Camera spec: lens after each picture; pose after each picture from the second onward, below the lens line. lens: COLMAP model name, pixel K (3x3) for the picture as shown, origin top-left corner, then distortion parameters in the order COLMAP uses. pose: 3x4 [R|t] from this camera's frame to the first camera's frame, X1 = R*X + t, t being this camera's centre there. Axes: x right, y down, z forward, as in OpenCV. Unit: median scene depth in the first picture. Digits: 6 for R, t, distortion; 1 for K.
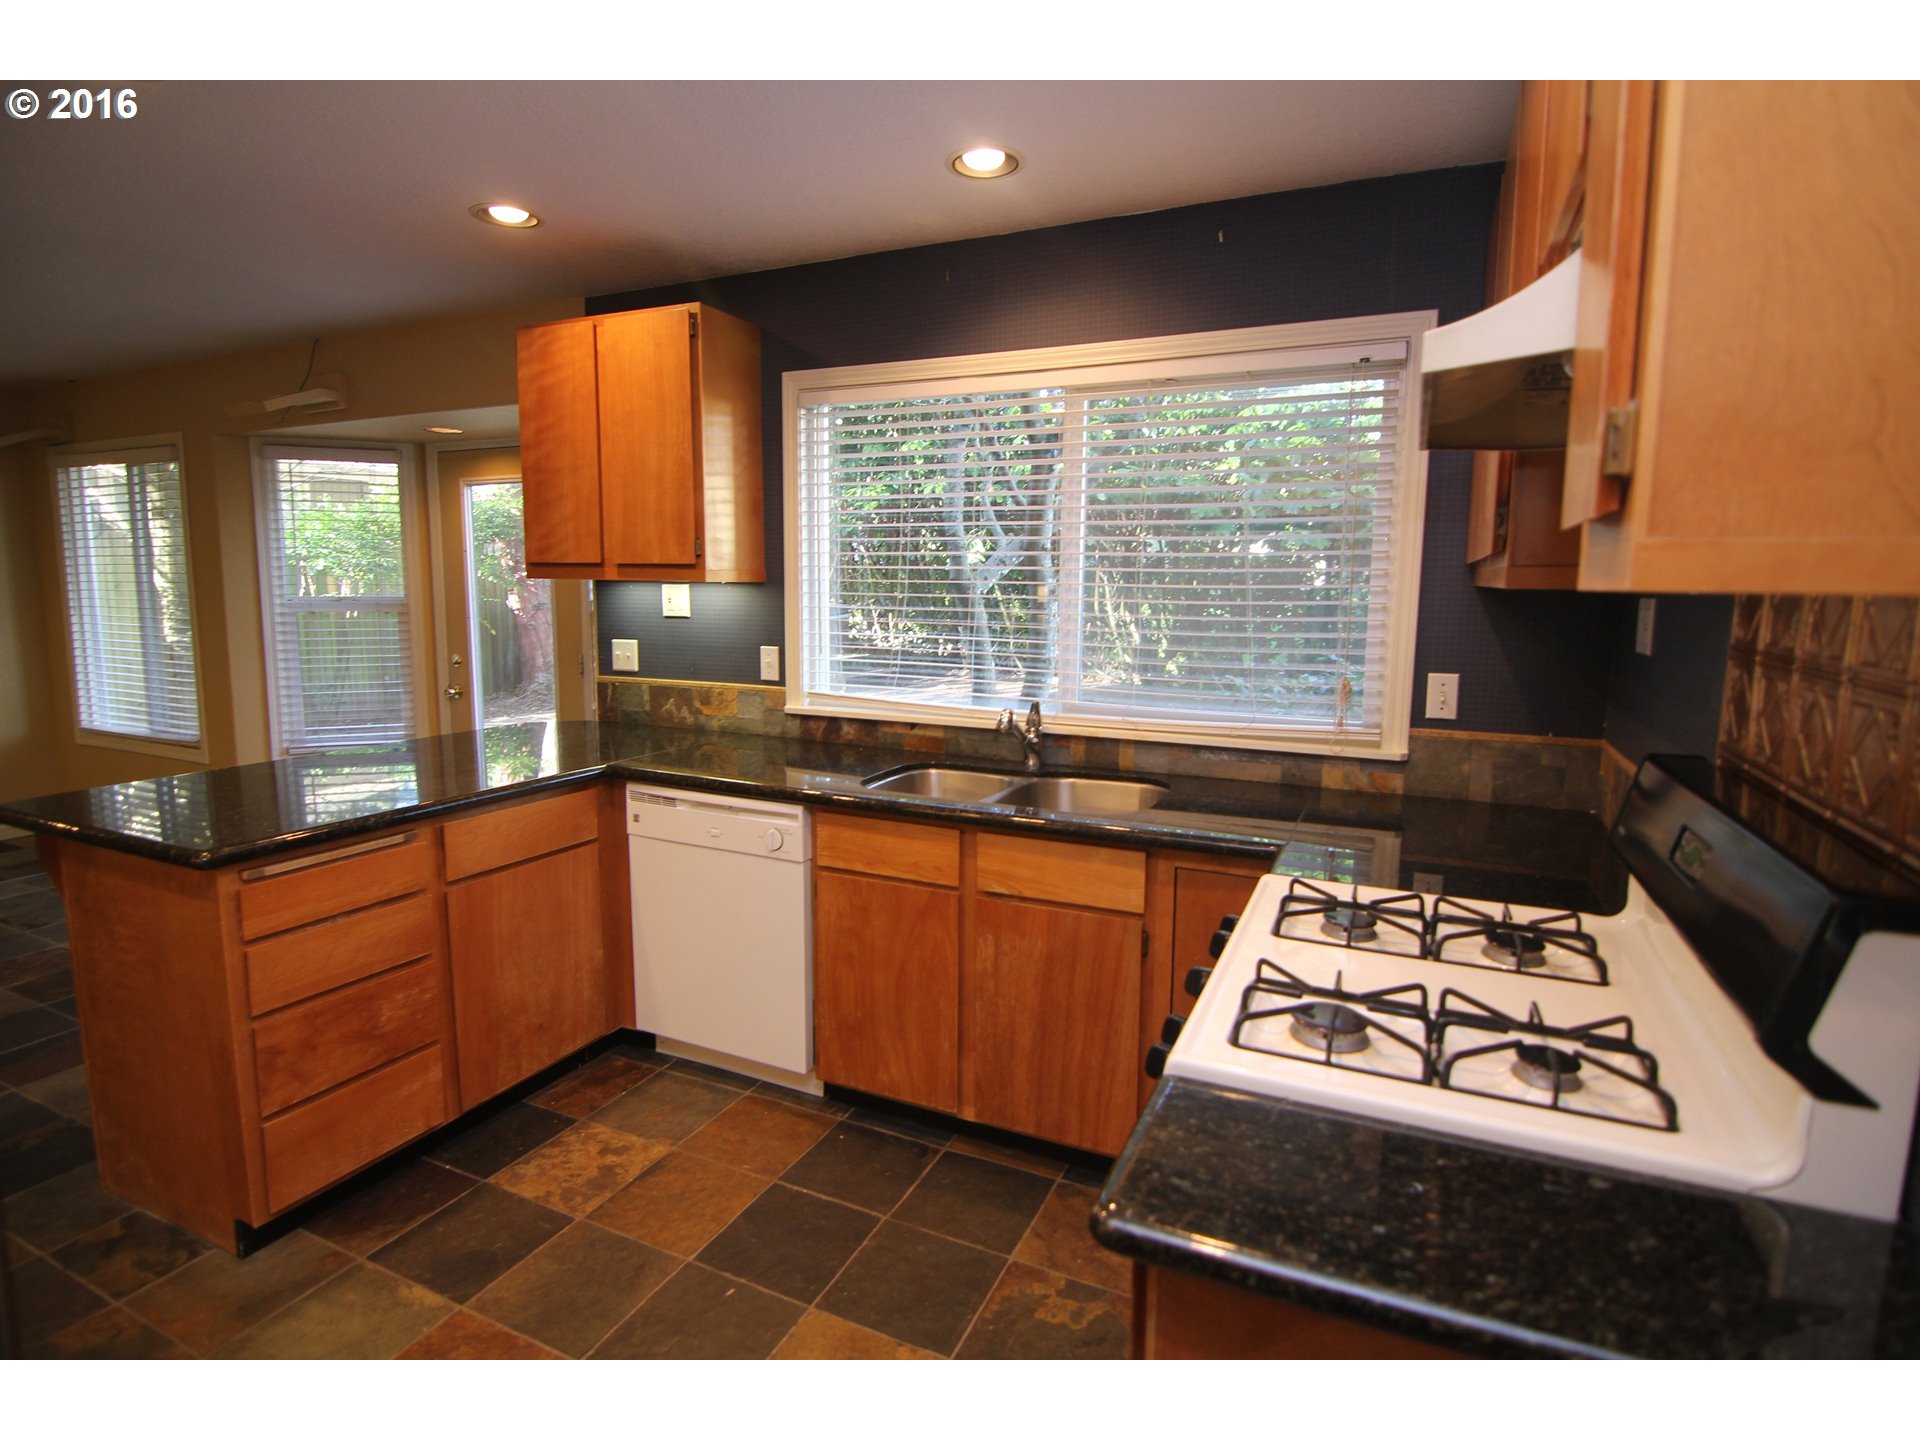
lens RADIAL K [[971.6, 0, 958.1], [0, 971.6, 710.3], [0, 0, 1]] dist [0.001181, -0.016372]
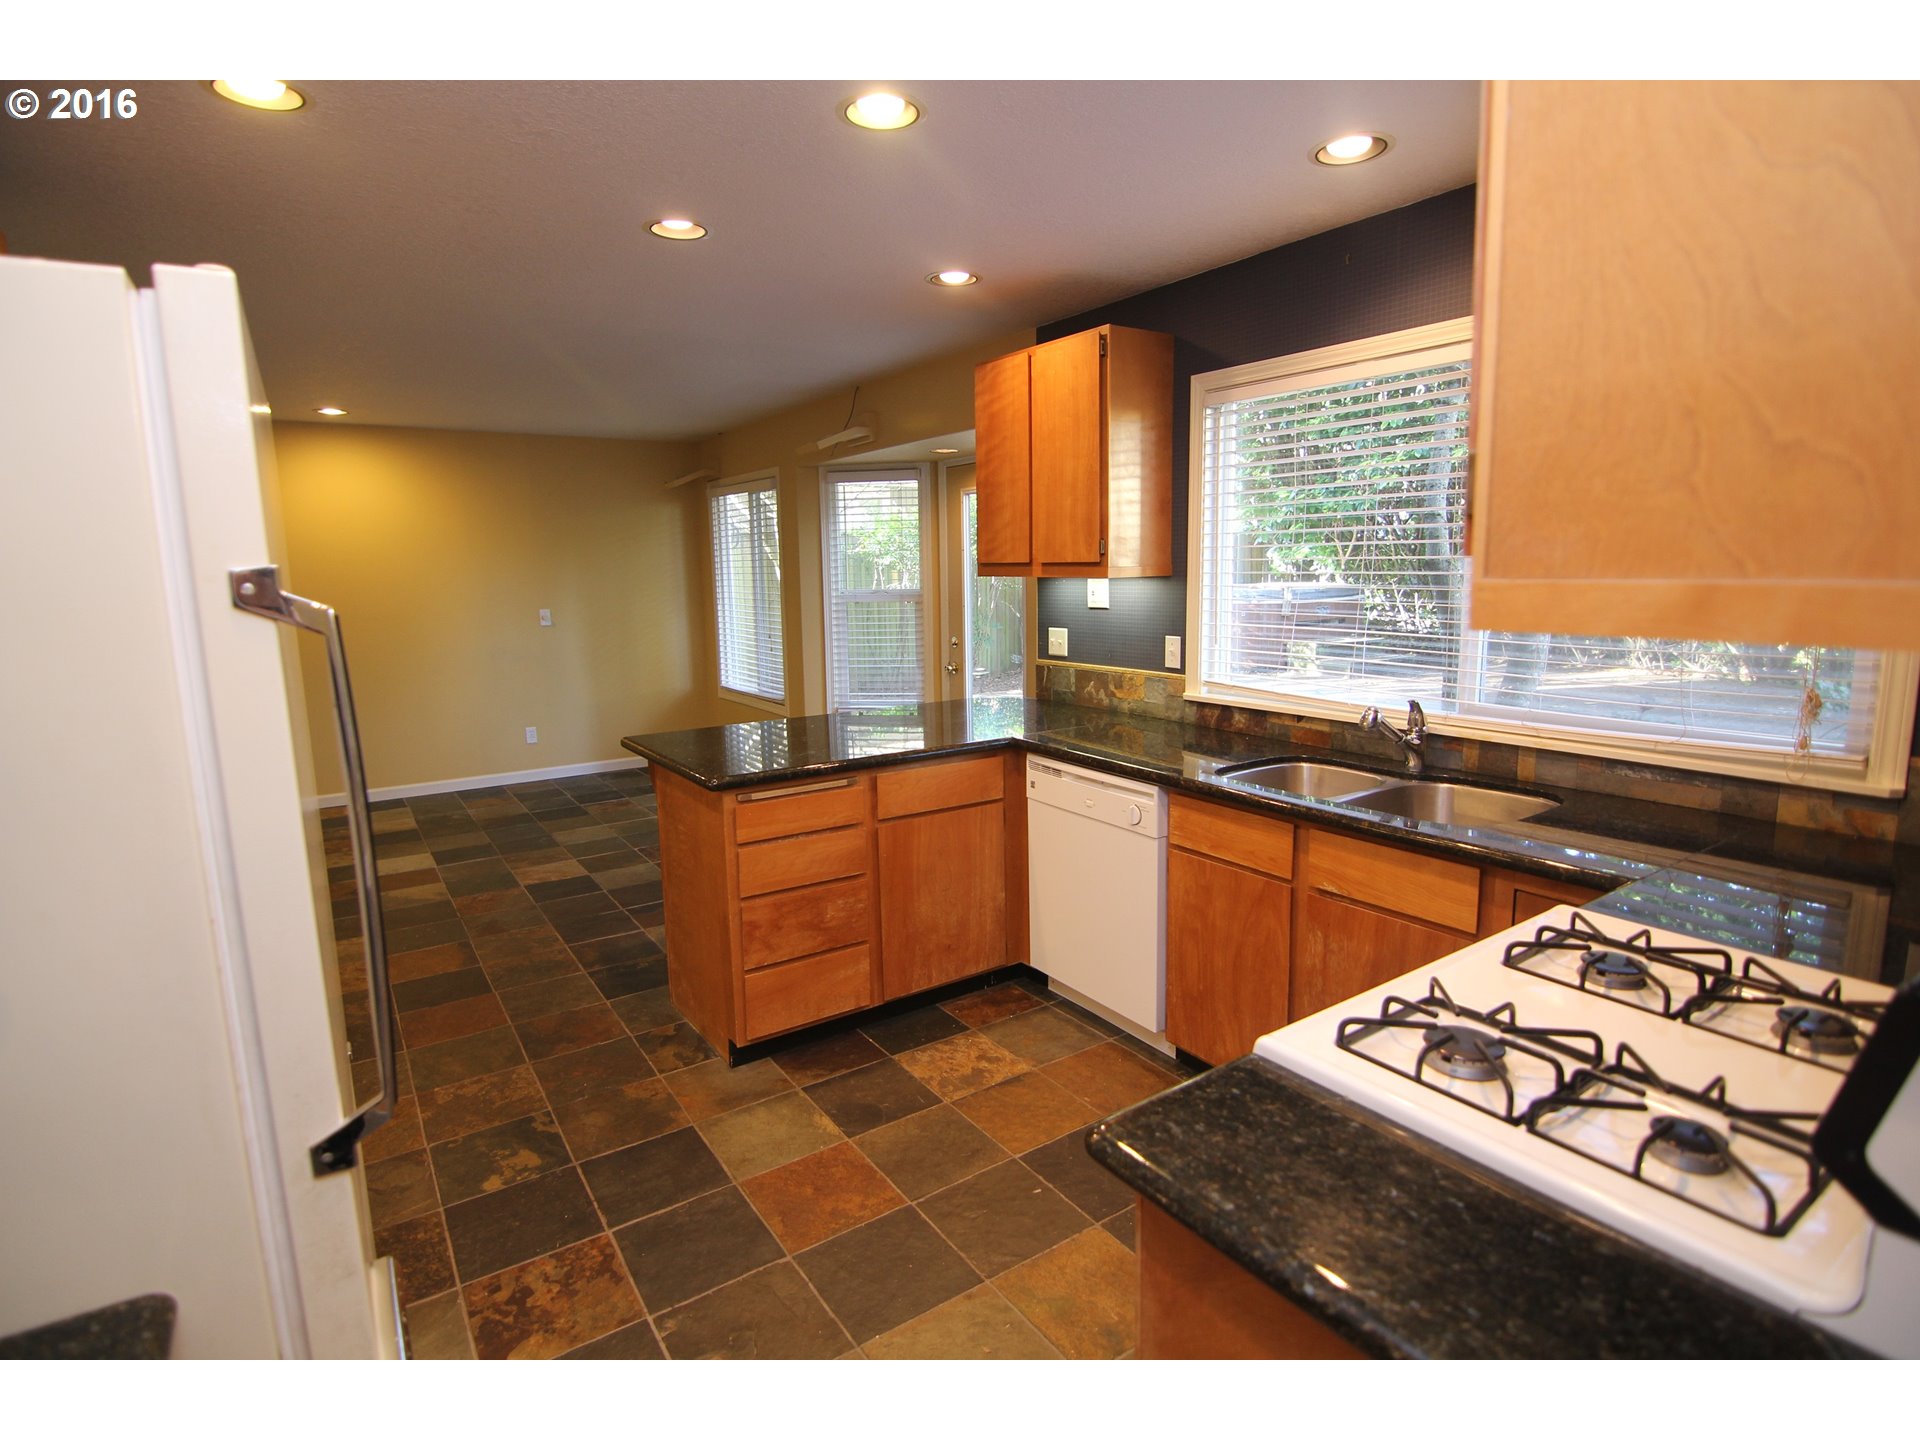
lens RADIAL K [[971.6, 0, 958.1], [0, 971.6, 710.3], [0, 0, 1]] dist [0.001181, -0.016372]
pose [[0.856693, 0.051508, -0.513249, 0.187515], [-0.040348, 0.998645, 0.032874, -0.012371], [0.514247, -0.007454, 0.857610, -0.040309]]
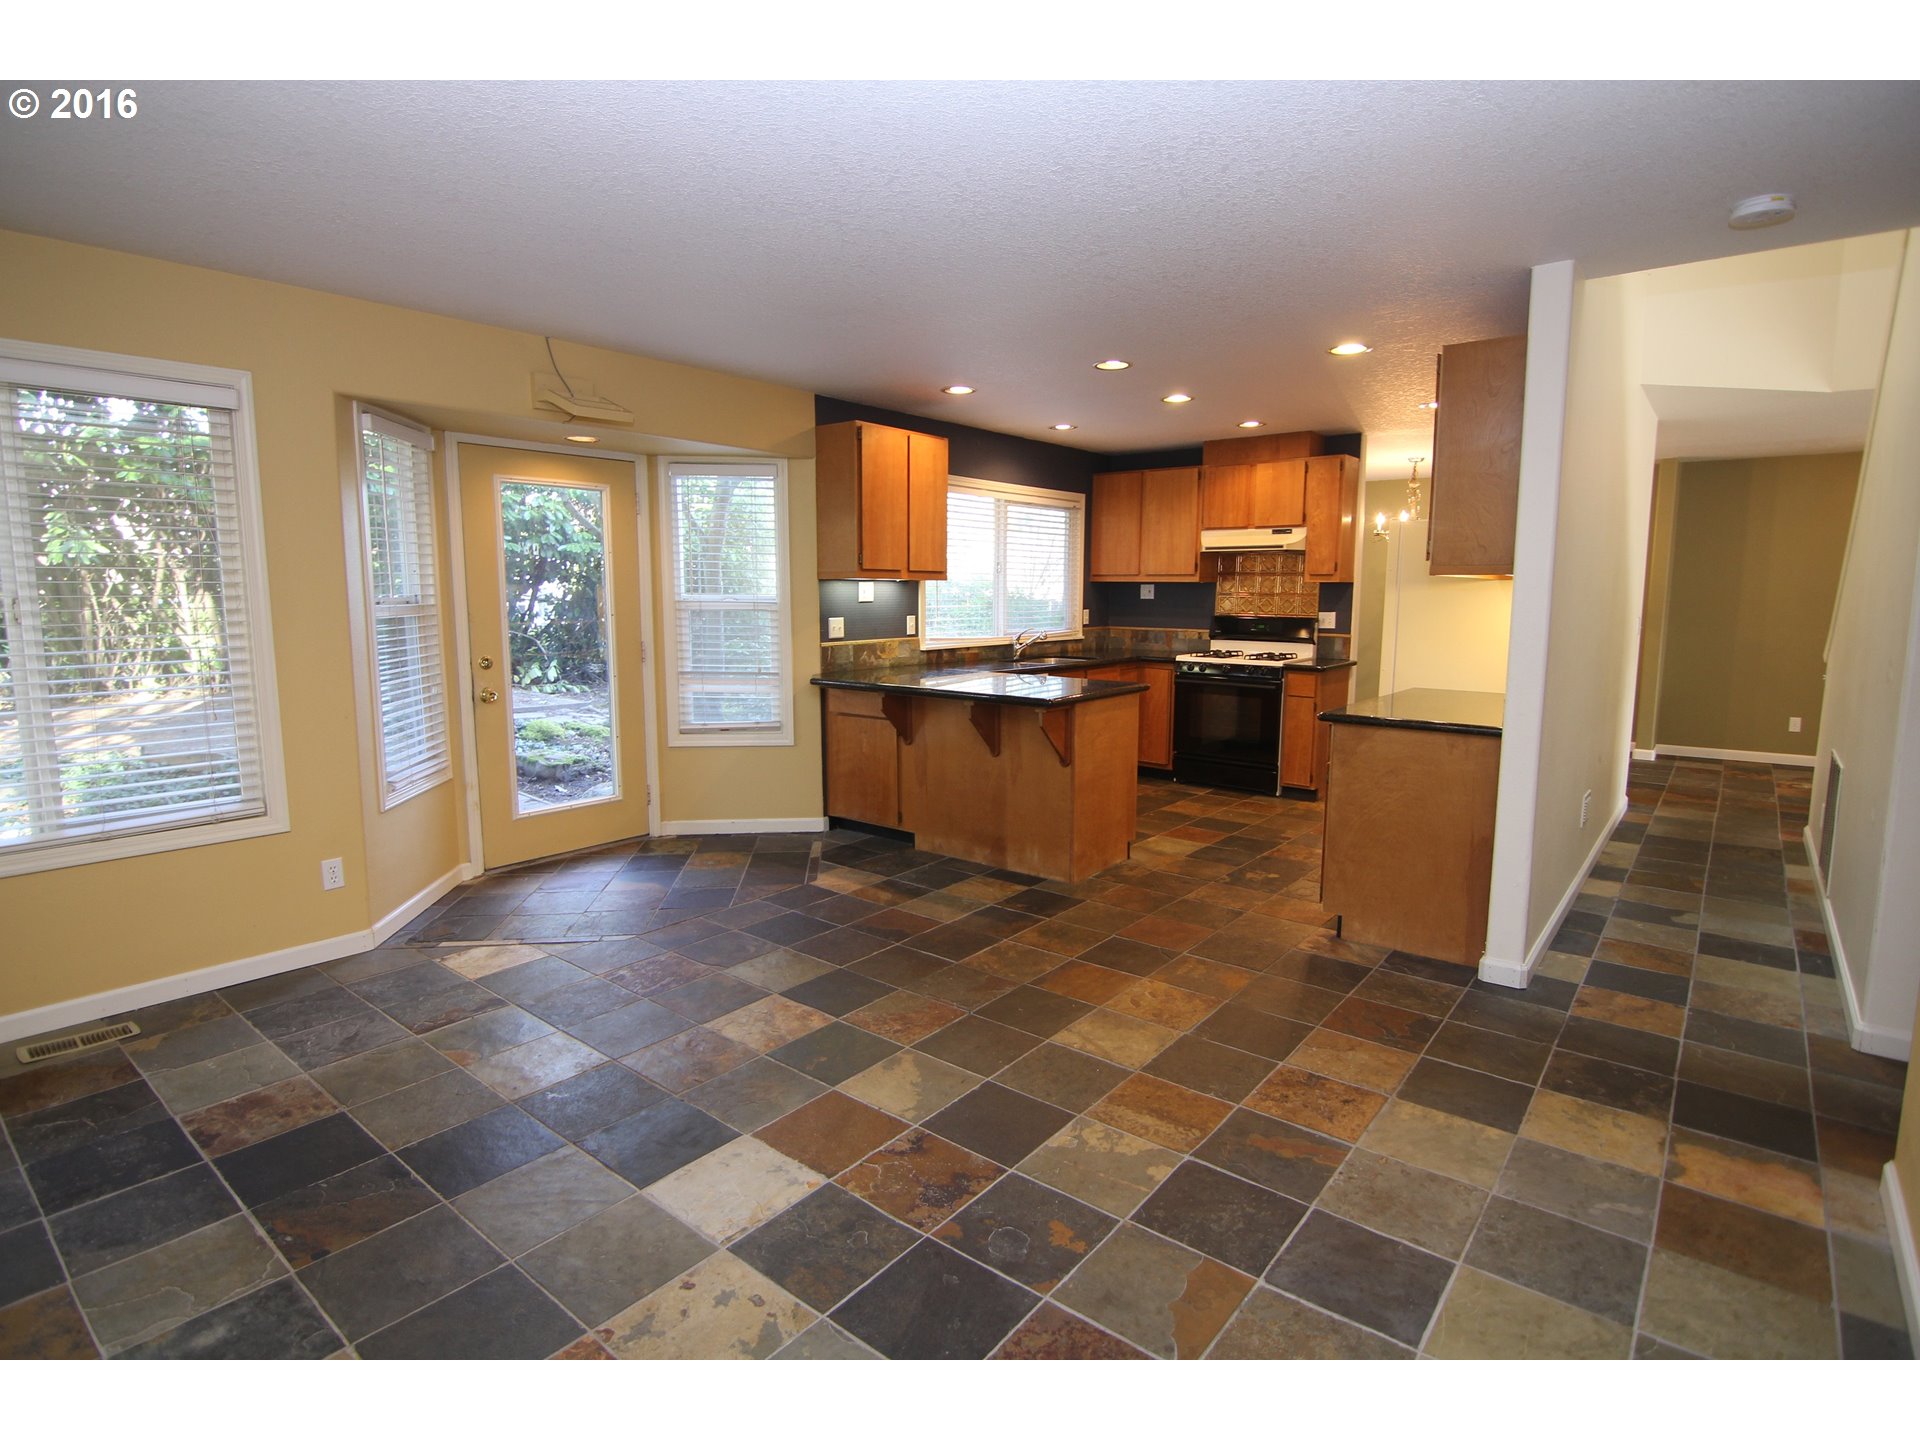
lens RADIAL K [[971.6, 0, 958.1], [0, 971.6, 710.3], [0, 0, 1]] dist [0.001181, -0.016372]
pose [[0.241800, -0.130571, 0.961501, -2.385373], [0.123898, 0.986948, 0.102869, -0.081982], [-0.962384, 0.094254, 0.254821, 0.565319]]
